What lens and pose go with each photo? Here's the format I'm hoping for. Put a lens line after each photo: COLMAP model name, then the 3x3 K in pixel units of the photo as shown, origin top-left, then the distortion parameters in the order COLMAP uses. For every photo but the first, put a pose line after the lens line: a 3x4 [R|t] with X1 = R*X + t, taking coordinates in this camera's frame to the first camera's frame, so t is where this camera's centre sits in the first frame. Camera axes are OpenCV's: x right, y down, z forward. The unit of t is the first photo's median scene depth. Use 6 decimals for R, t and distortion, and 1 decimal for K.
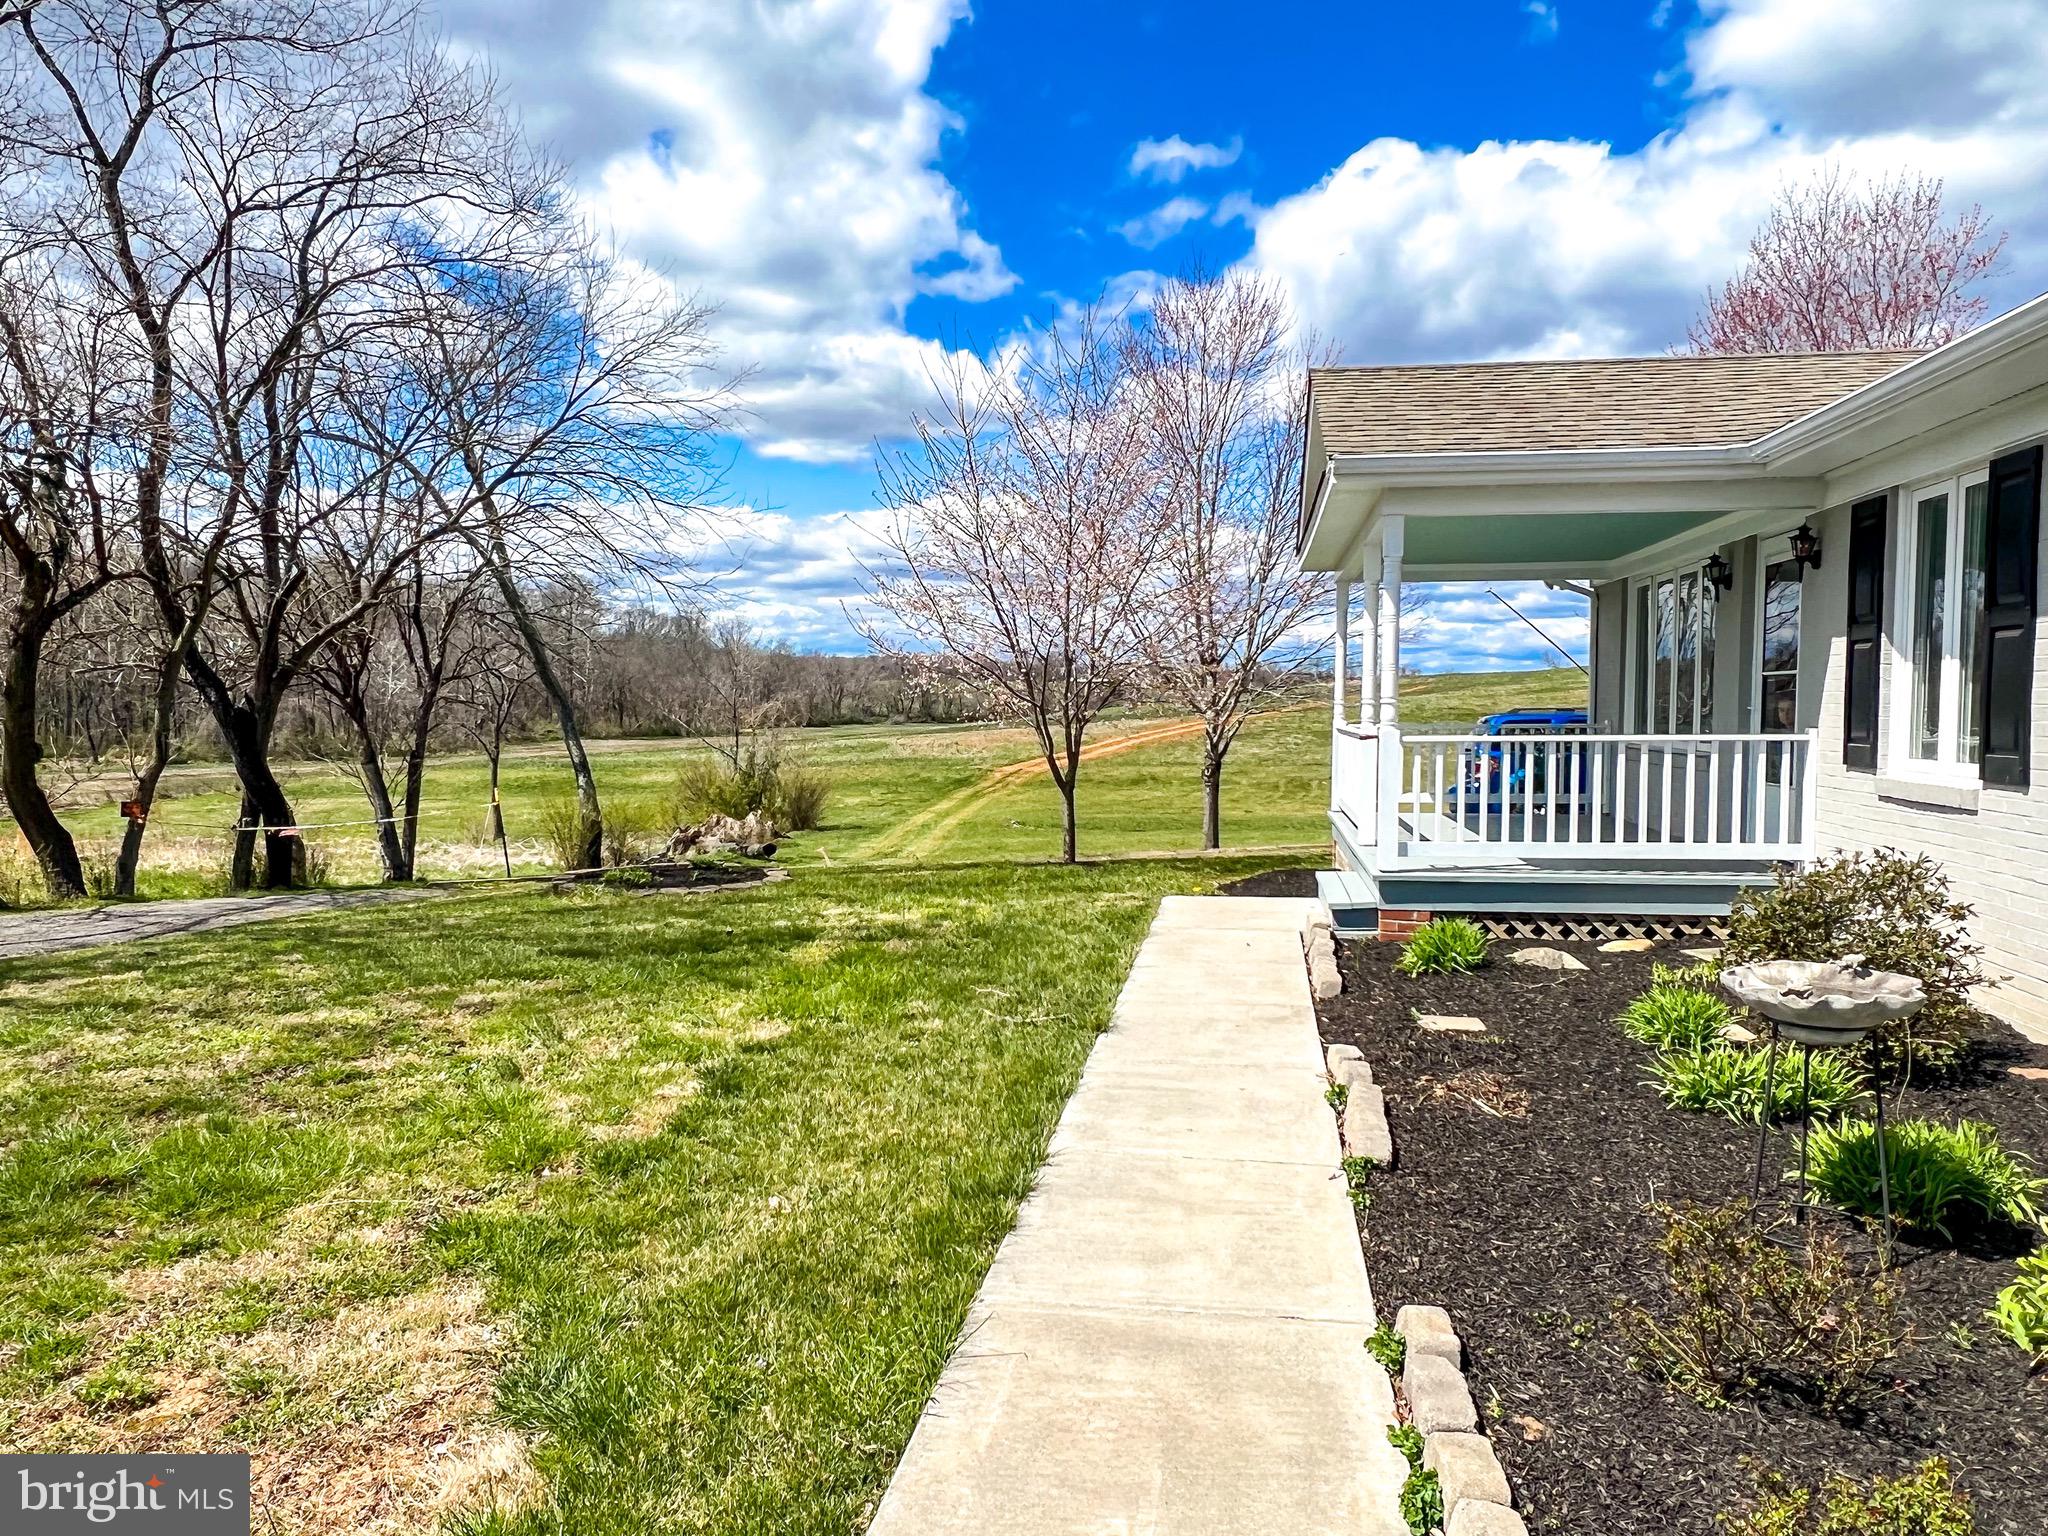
lens RADIAL K [[1390.0, 0, 1018.4], [0, 1390.0, 765.5], [0, 0, 1]] dist [-0.003222, -0.000728]
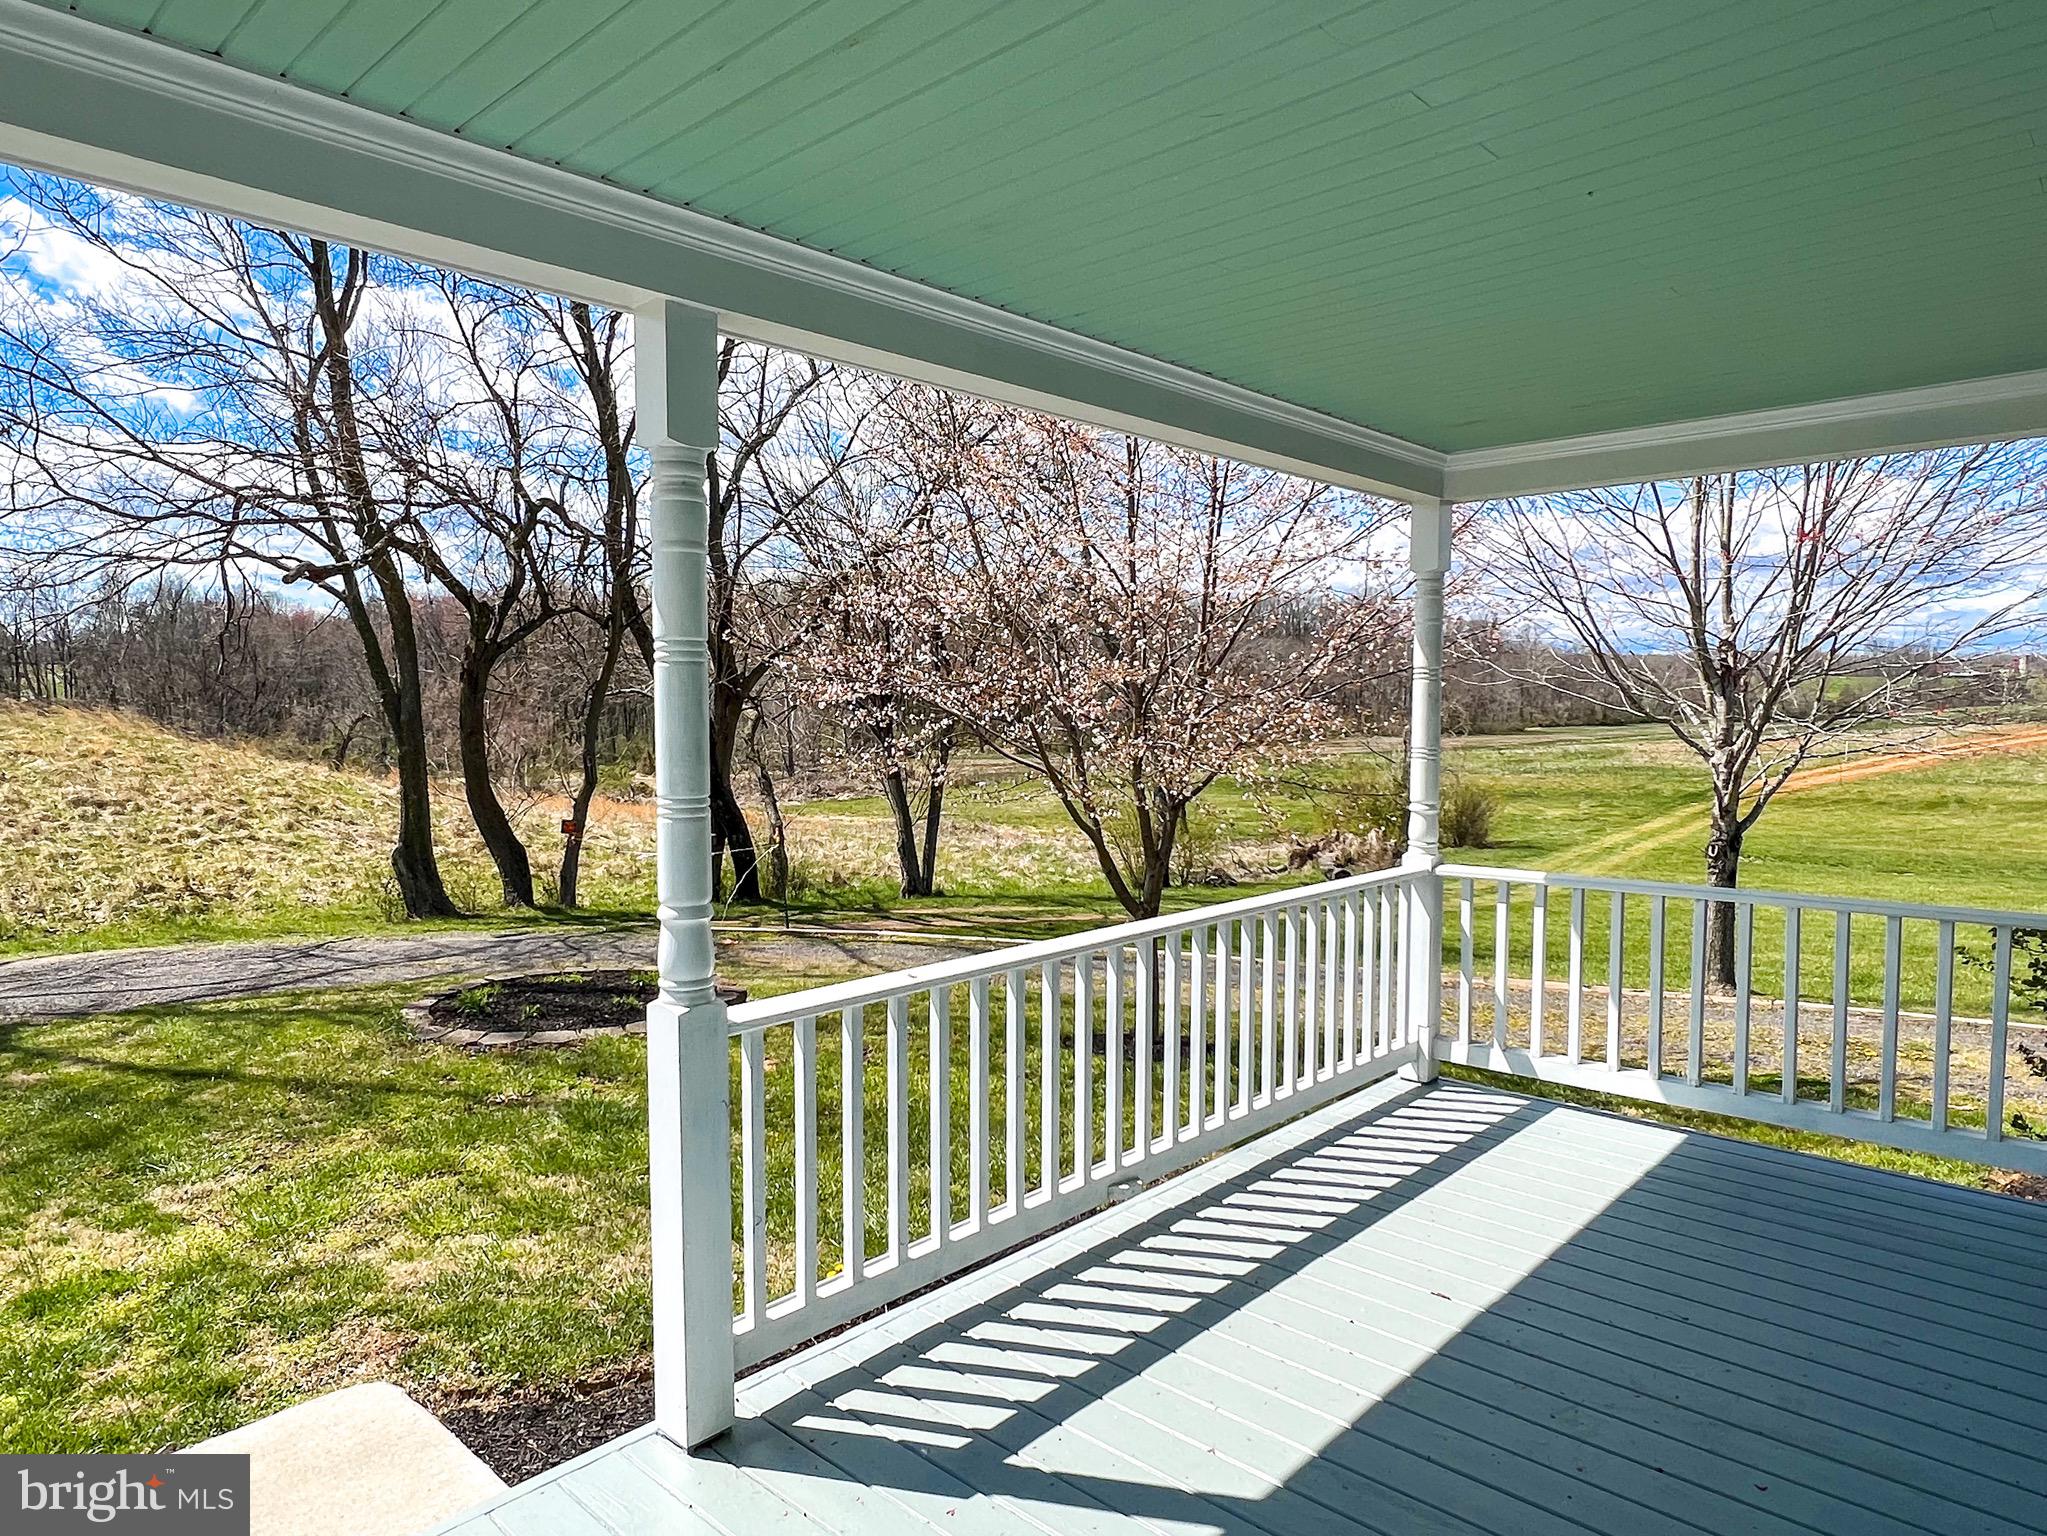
lens RADIAL K [[1260.5, 0, 1030.4], [0, 1260.5, 768.0], [0, 0, 1]] dist [0.030016, 0.000337]
pose [[0.840440, 0.023230, -0.541406, 0.078313], [-0.019880, 0.999730, 0.012036, -0.013991], [0.541539, 0.000648, 0.840675, 0.151455]]
